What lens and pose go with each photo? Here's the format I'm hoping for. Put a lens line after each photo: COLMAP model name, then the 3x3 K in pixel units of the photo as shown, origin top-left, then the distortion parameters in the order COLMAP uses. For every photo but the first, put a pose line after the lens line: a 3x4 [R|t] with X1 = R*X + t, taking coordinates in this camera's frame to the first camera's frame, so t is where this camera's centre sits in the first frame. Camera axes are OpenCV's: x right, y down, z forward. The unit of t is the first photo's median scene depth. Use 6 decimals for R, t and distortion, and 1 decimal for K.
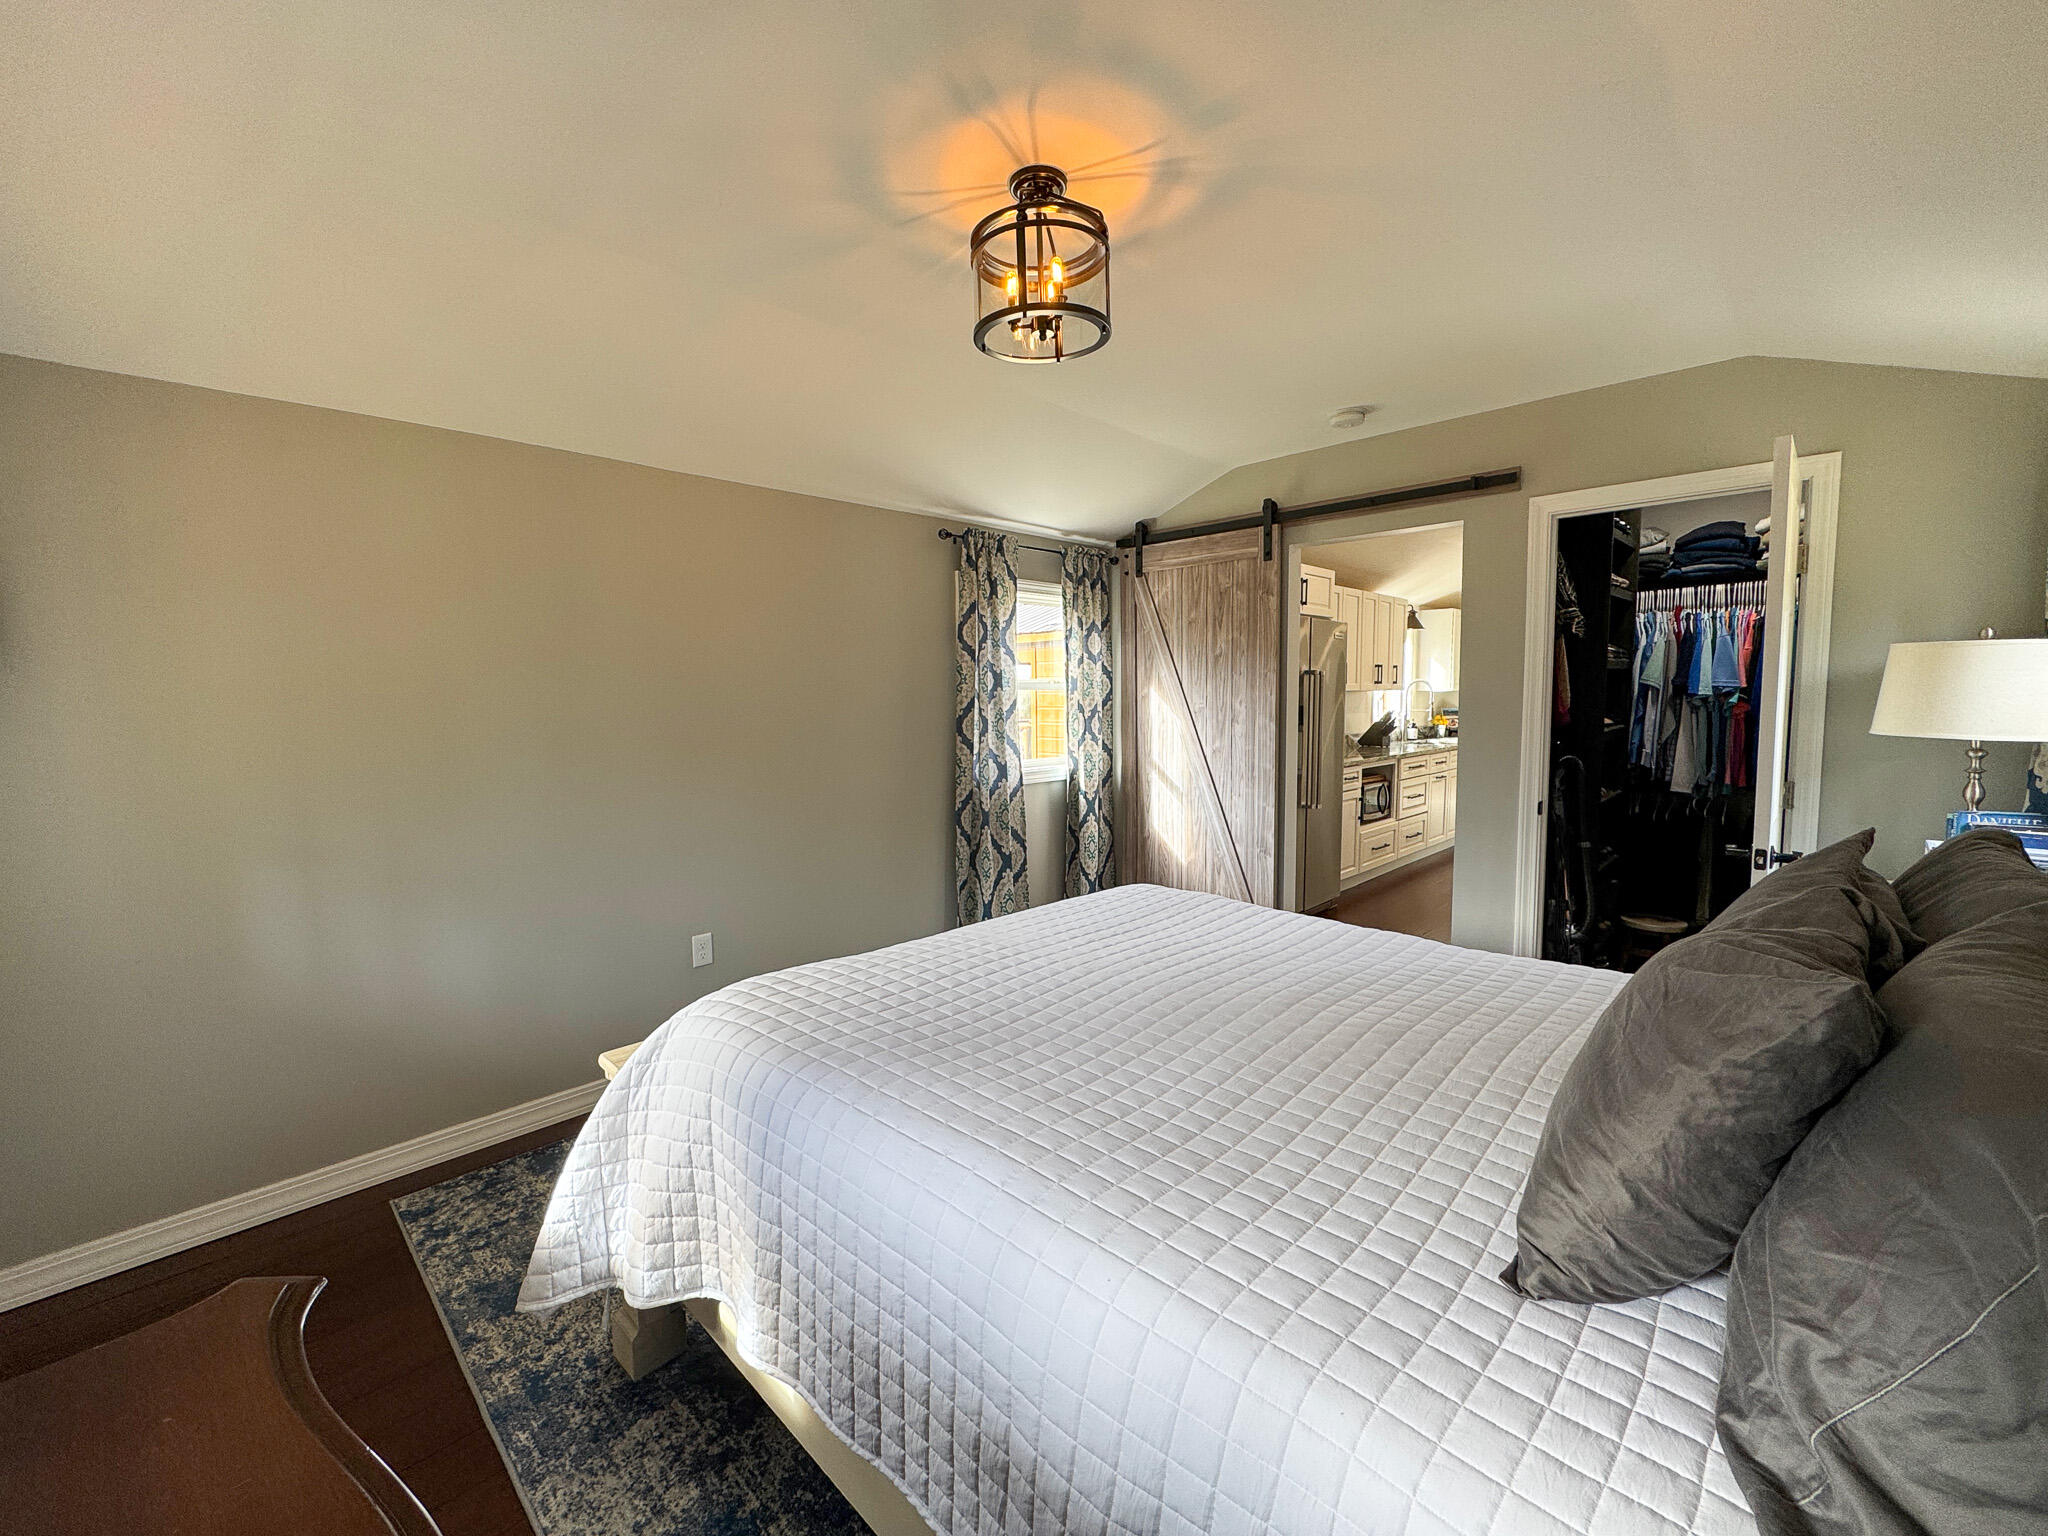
lens RADIAL K [[833.6, 0, 1028.9], [0, 833.6, 767.5], [0, 0, 1]] dist [-0.001138, 0.000121]
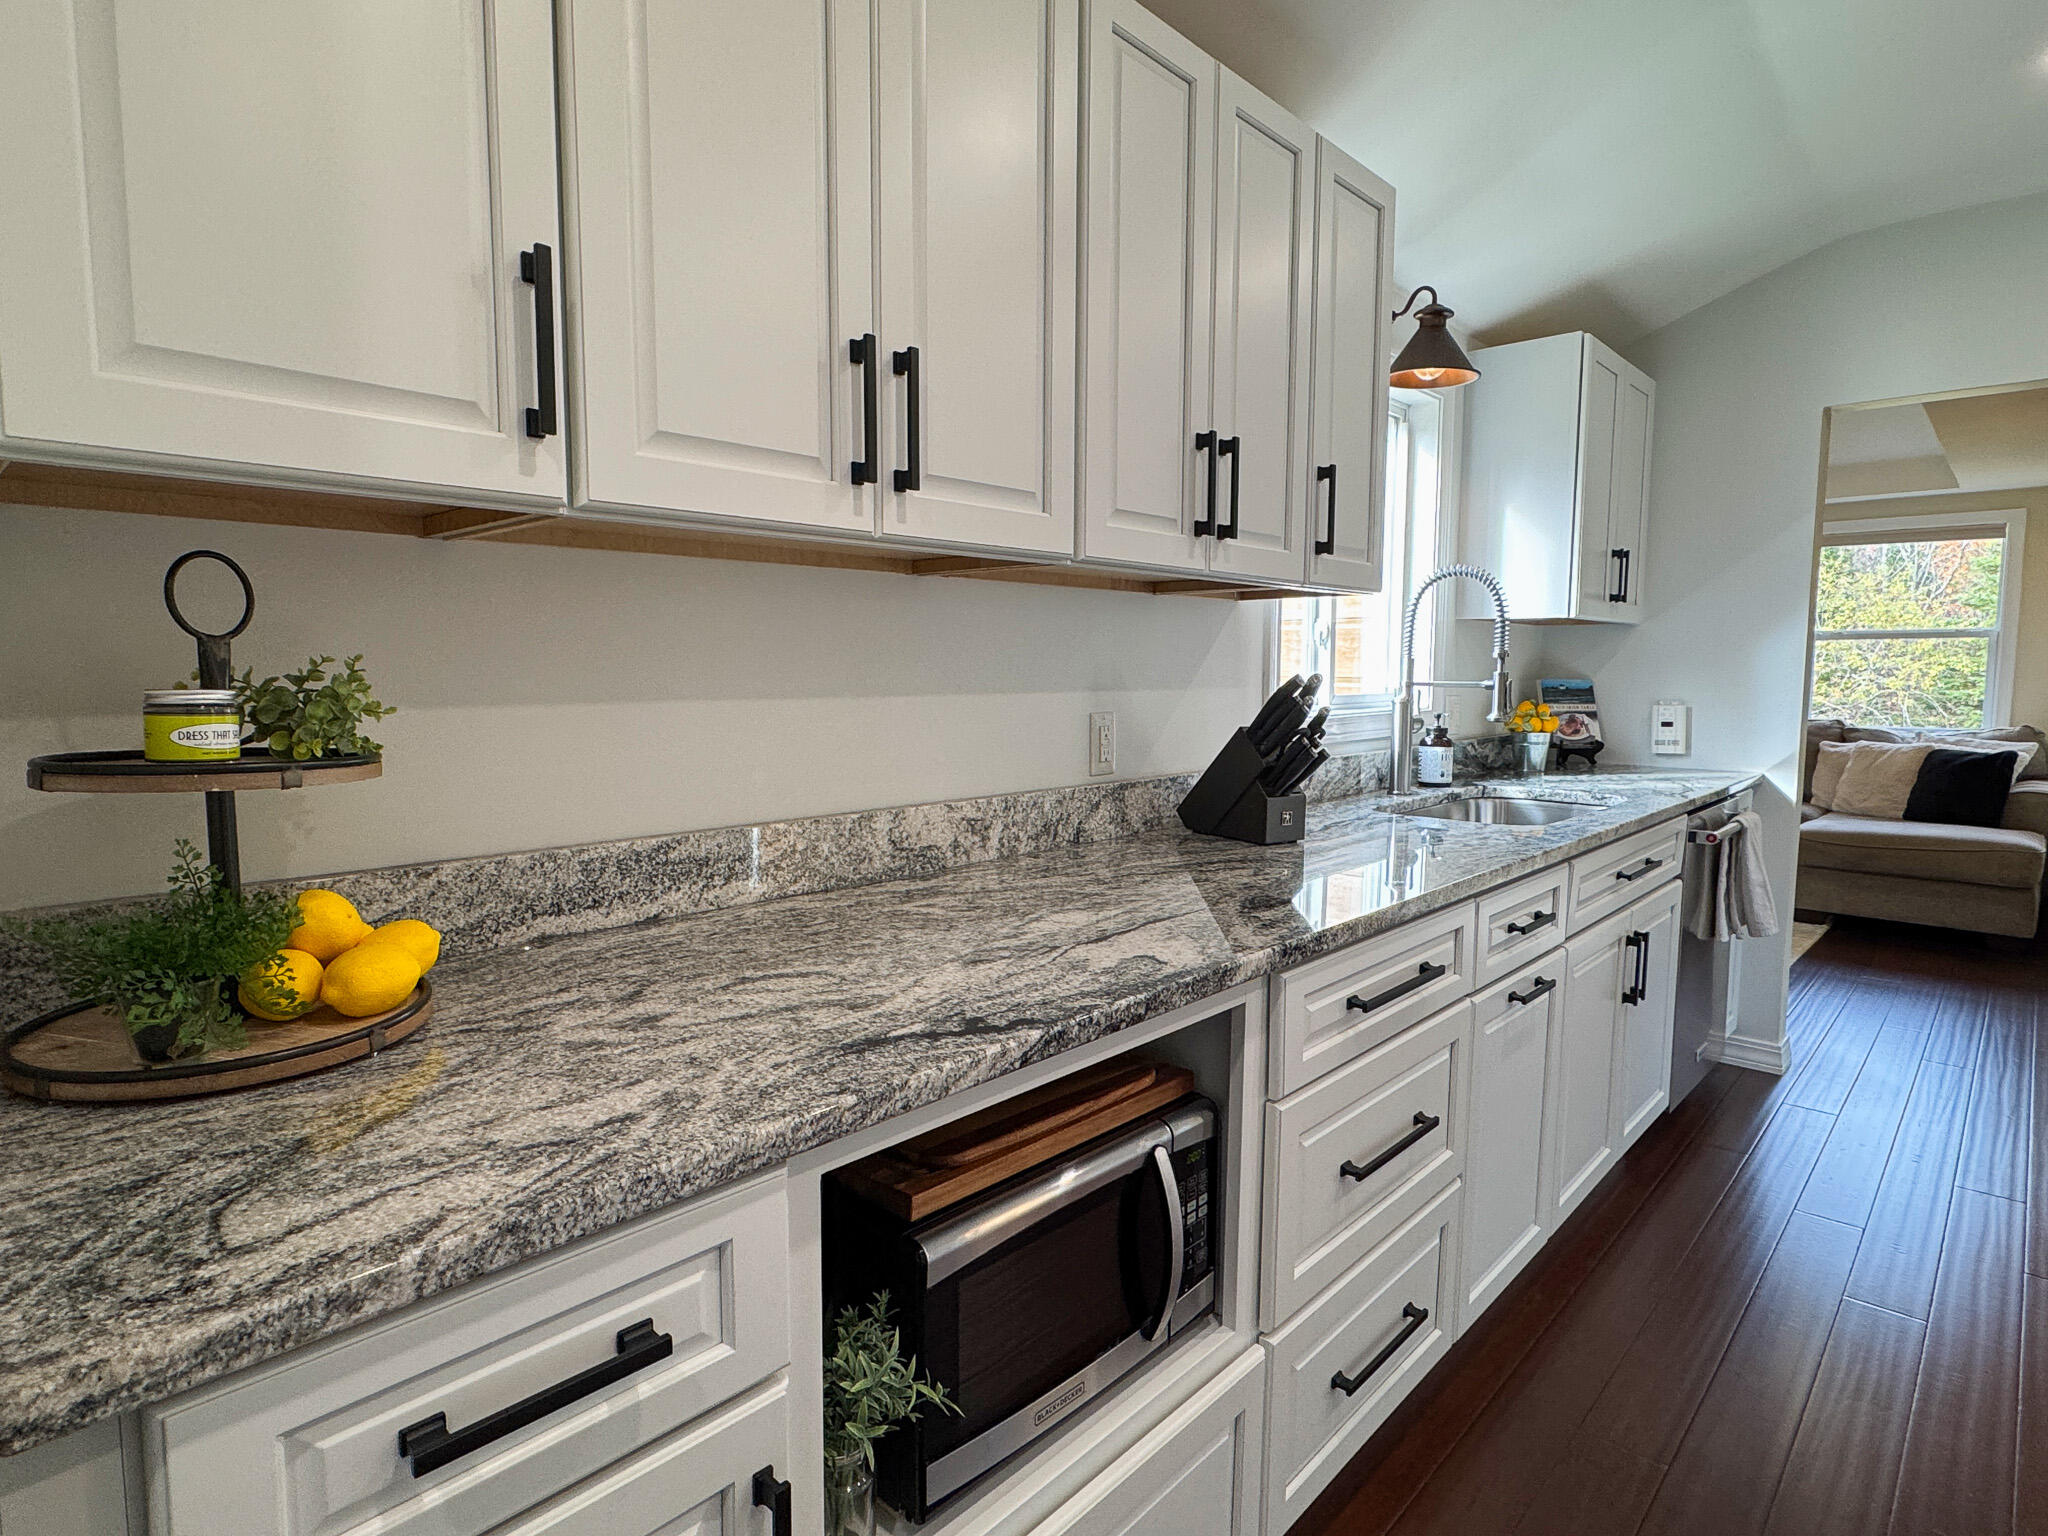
lens RADIAL K [[1105.2, 0, 1023.0], [0, 1105.2, 767.6], [0, 0, 1]] dist [-0.000324, -0.001518]
pose [[0.999630, 0.009757, 0.025398, 0.319405], [-0.009905, 0.999935, 0.005706, -0.041484], [-0.025341, -0.005955, 0.999661, 0.645366]]
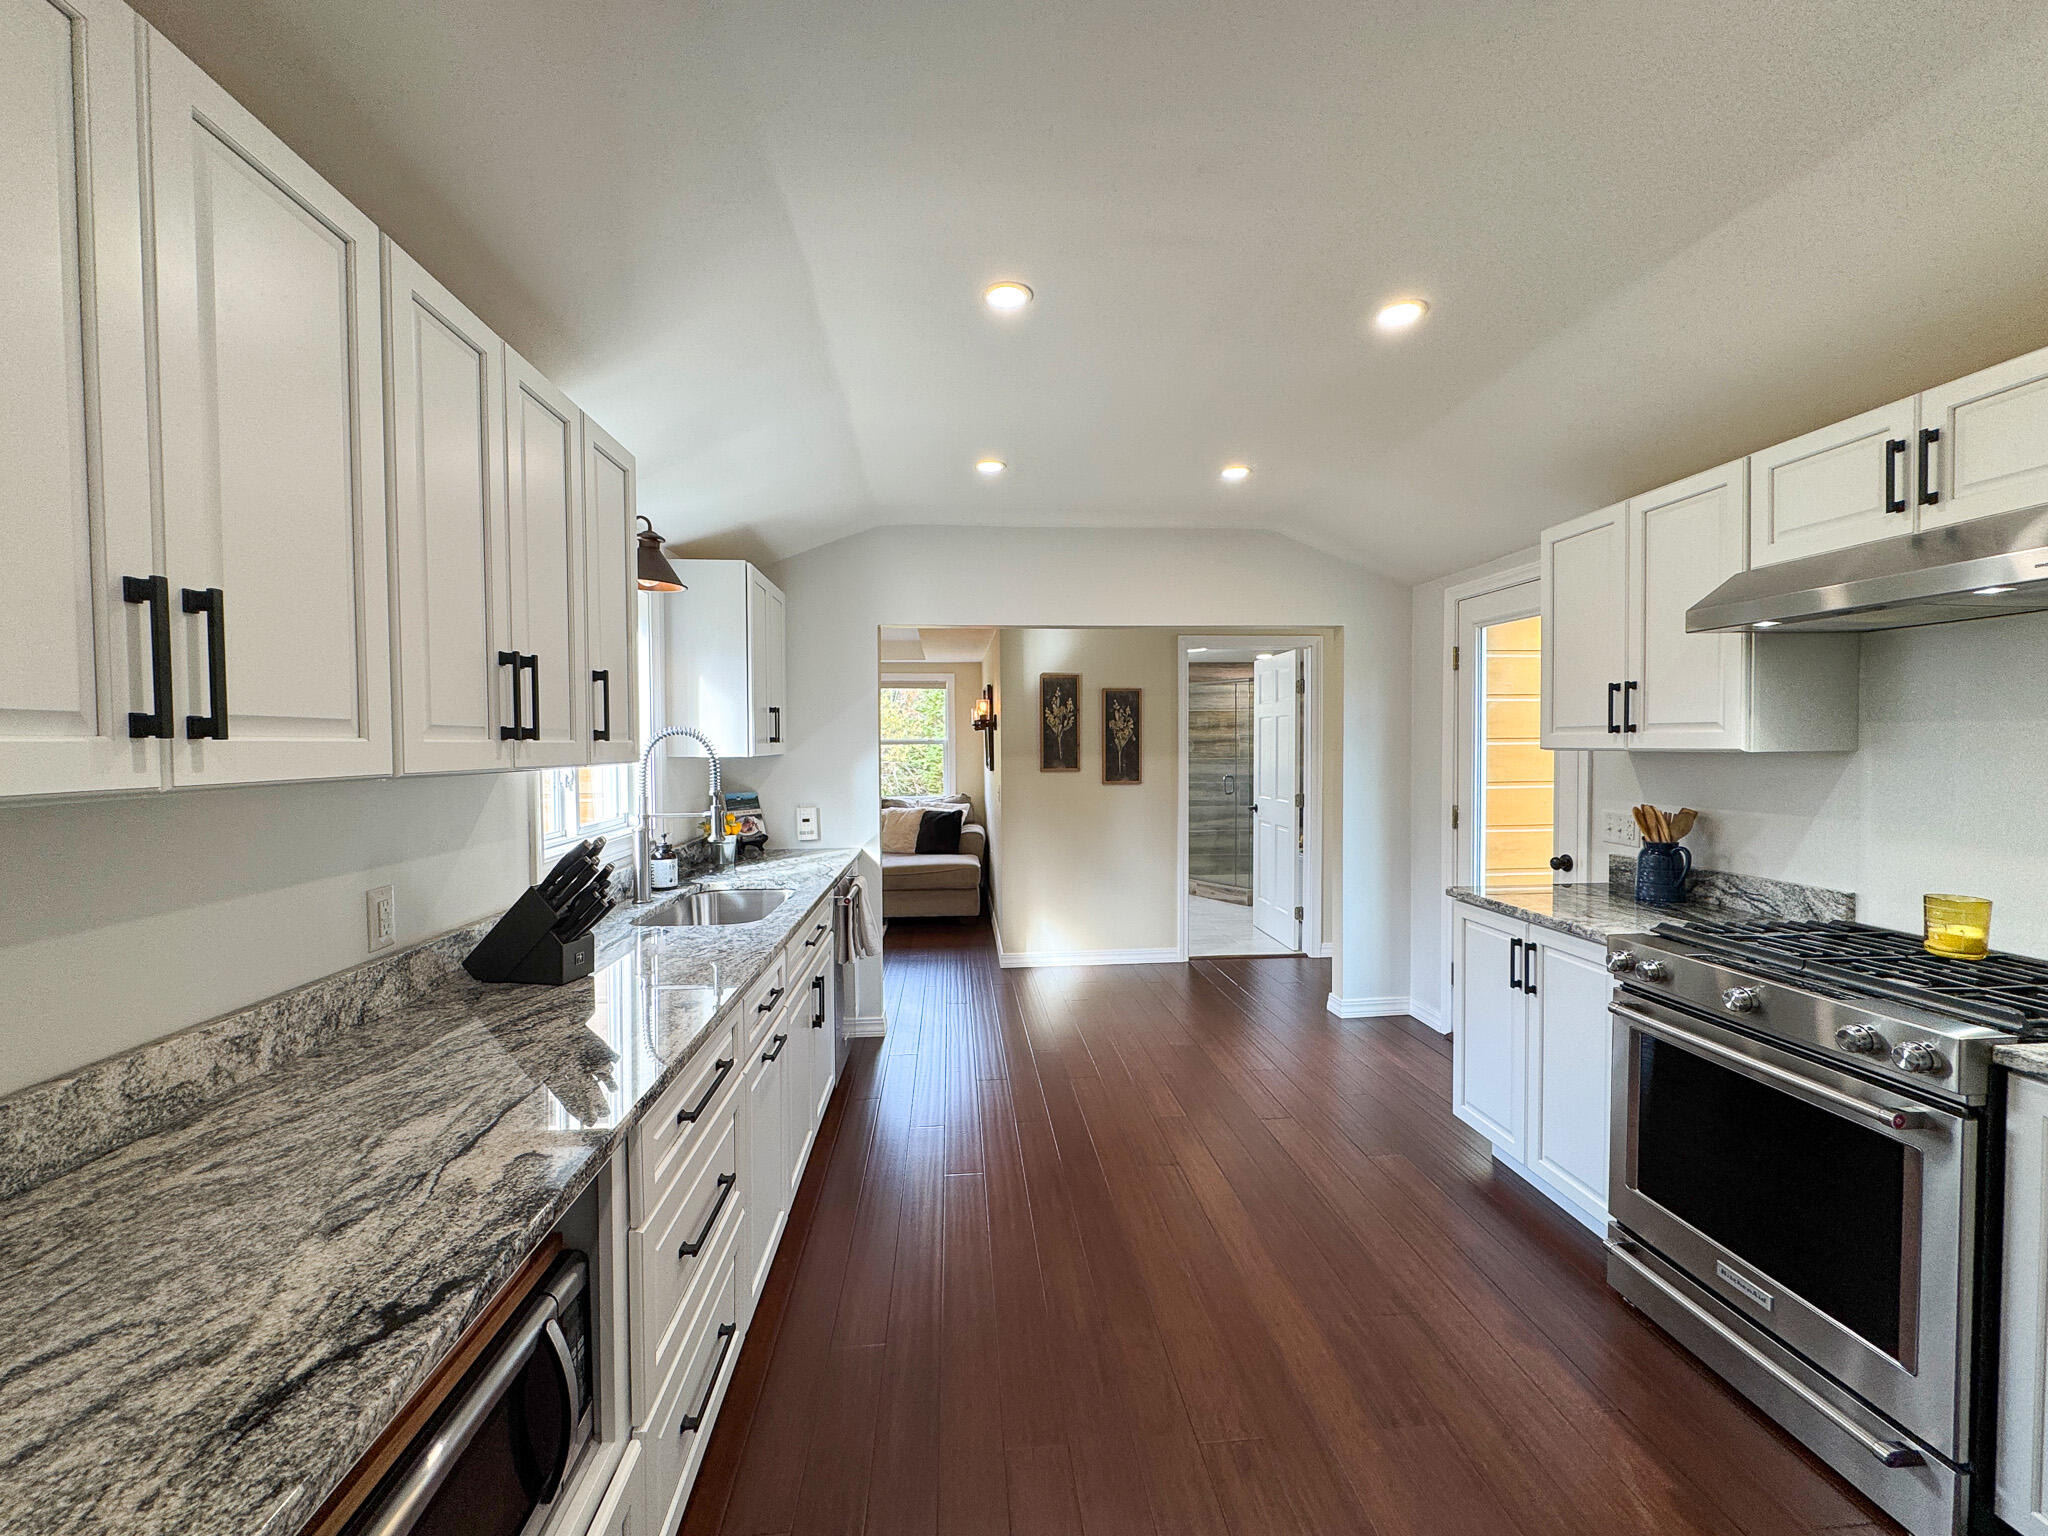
lens RADIAL K [[833.6, 0, 1028.1], [0, 833.6, 766.4], [0, 0, 1]] dist [-0.001138, 0.000121]
pose [[0.649703, -0.014462, 0.760051, 0.292373], [0.063498, 0.997357, -0.035302, -0.066358], [-0.757531, 0.071198, 0.648904, 0.651438]]
